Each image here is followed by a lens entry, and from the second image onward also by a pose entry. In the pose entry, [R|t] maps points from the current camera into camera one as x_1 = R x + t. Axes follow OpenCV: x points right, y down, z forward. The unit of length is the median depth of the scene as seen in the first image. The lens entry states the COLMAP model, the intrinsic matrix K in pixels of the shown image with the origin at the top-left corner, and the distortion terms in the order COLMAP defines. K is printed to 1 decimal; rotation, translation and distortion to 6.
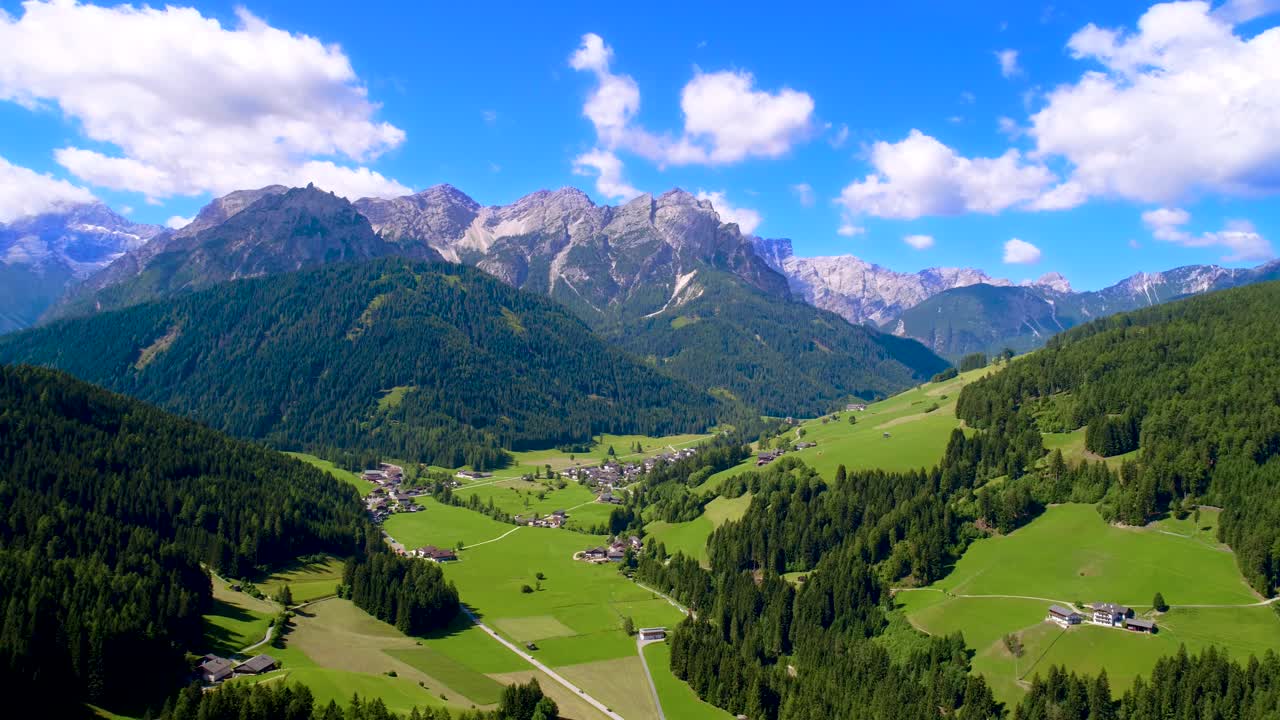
lens RADIAL K [[900.1, 0, 639.6], [0, 900.1, 362.2], [0, 0, 1]] dist [0.003256, 0.000091]
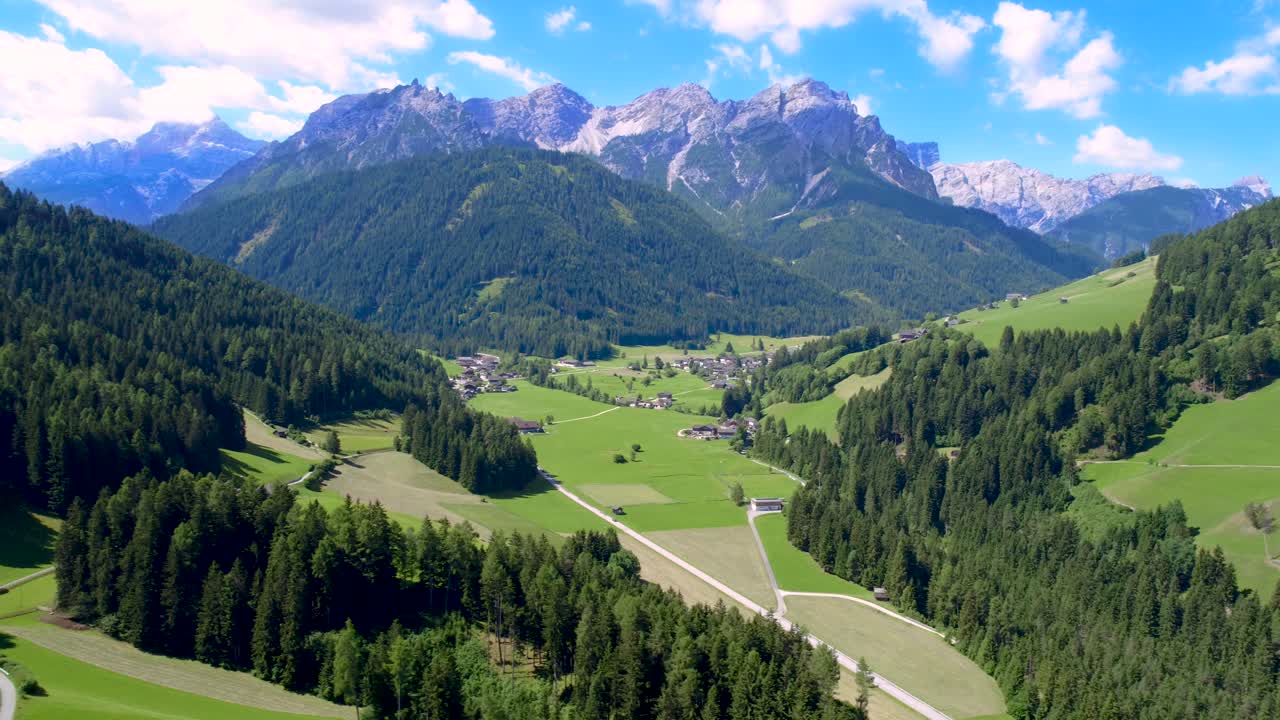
lens RADIAL K [[943.1, 0, 639.2], [0, 943.1, 362.9], [0, 0, 1]] dist [0.012464, -0.015373]
pose [[0.991040, 0.010555, -0.133149, 0.007634], [-0.000411, 0.997109, 0.075979, 0.069643], [0.133566, -0.075243, 0.988179, 0.096218]]
